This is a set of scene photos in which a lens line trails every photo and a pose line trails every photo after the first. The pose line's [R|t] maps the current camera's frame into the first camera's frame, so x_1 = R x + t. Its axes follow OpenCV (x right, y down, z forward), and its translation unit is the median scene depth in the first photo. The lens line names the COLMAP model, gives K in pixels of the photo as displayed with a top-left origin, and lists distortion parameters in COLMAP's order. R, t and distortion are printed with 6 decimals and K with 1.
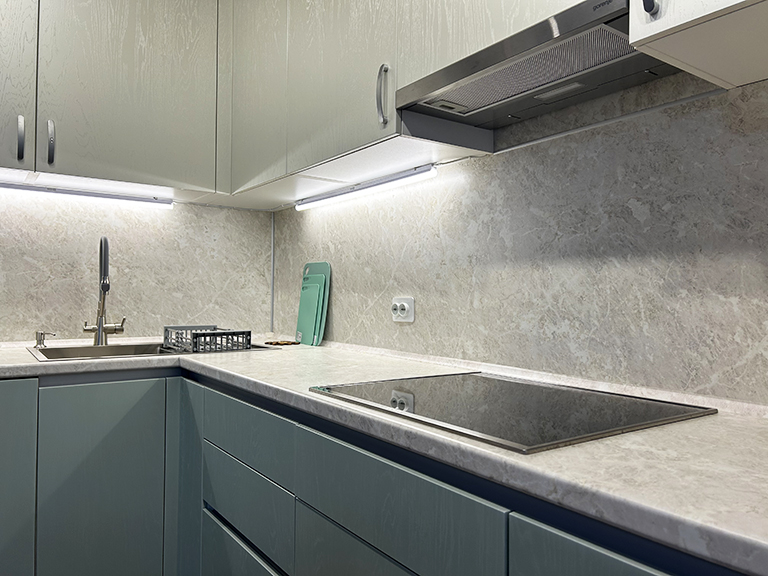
lens RADIAL K [[571.9, 0, 384.0], [0, 571.9, 288.0], [0, 0, 1]] dist [0.102235, -0.163866]
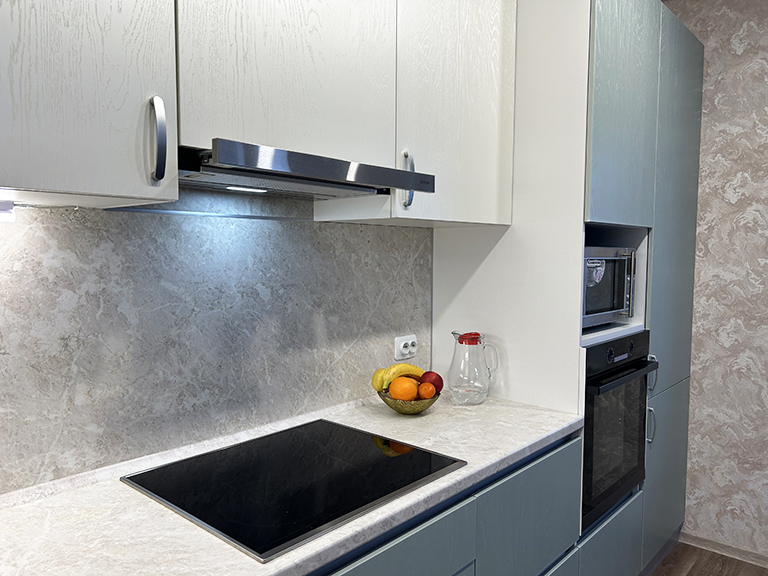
lens RADIAL K [[571.9, 0, 384.0], [0, 571.9, 288.0], [0, 0, 1]] dist [0.102235, -0.163866]
pose [[-0.214995, -0.071840, 0.973969, -0.702127], [-0.017838, 0.997413, 0.069632, -0.190417], [-0.976452, -0.002403, -0.215720, 0.807406]]
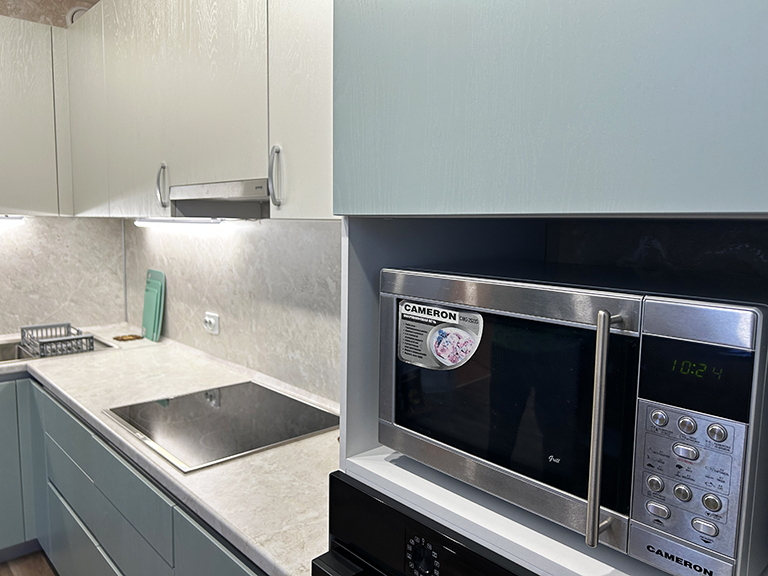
lens RADIAL K [[586.2, 0, 383.2], [0, 586.2, 280.2], [0, 0, 1]] dist [0.023768, -0.002302]
pose [[0.992319, -0.008192, 0.123432, 0.307643], [-0.005666, 0.993748, 0.111506, -0.251599], [-0.123574, -0.111349, 0.986068, -0.403309]]
